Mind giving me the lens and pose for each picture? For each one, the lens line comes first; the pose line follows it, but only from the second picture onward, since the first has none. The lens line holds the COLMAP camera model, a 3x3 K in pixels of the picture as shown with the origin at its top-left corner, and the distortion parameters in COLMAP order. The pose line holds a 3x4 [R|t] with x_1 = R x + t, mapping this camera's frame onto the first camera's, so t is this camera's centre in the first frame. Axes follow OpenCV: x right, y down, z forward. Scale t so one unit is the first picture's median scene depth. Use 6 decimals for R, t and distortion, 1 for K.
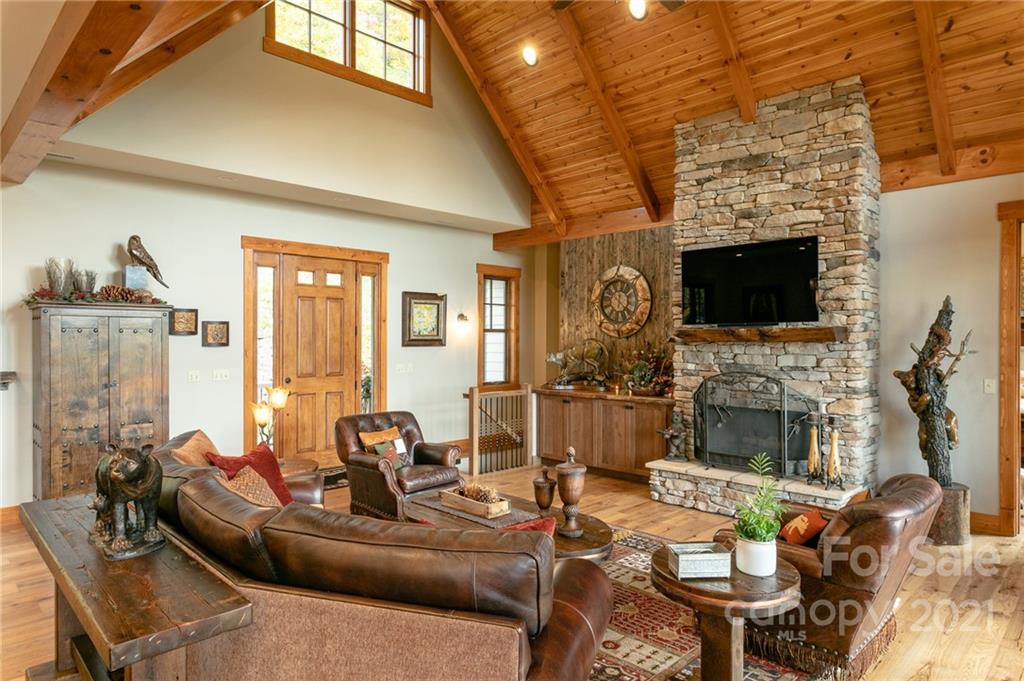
lens RADIAL K [[627.4, 0, 503.1], [0, 627.4, 339.2], [0, 0, 1]] dist [0.012513, 0.001014]
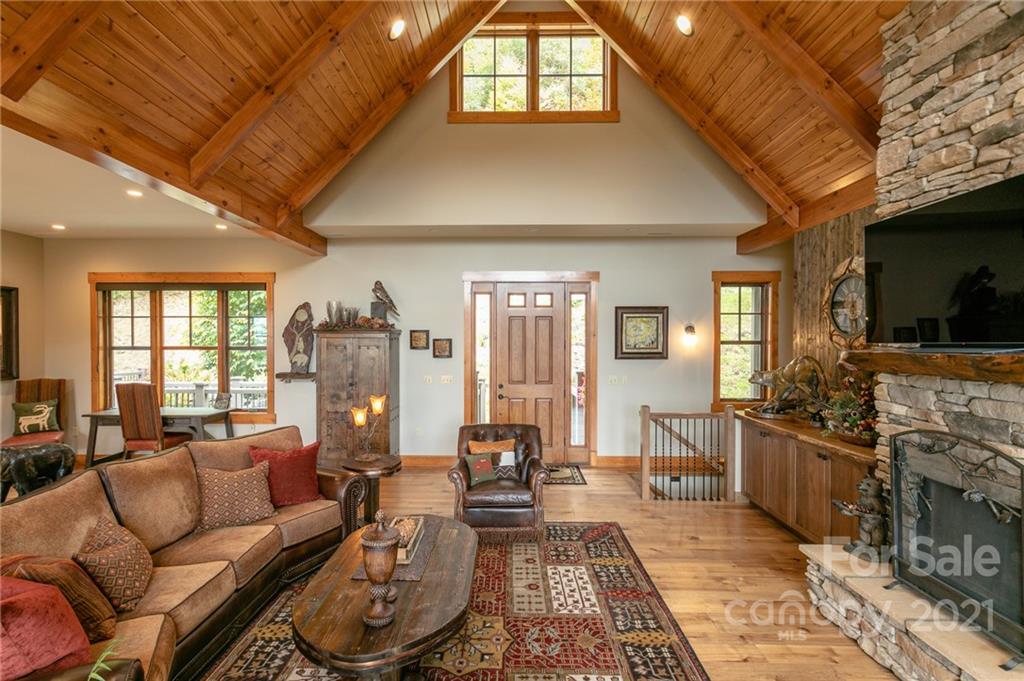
lens RADIAL K [[484.1, 0, 491.3], [0, 484.1, 346.4], [0, 0, 1]] dist [0.000596, 0.003894]
pose [[0.695036, 0.007390, -0.718937, 0.364822], [0.000224, 0.999945, 0.010494, -0.024128], [0.718975, -0.007455, 0.694996, 0.383861]]
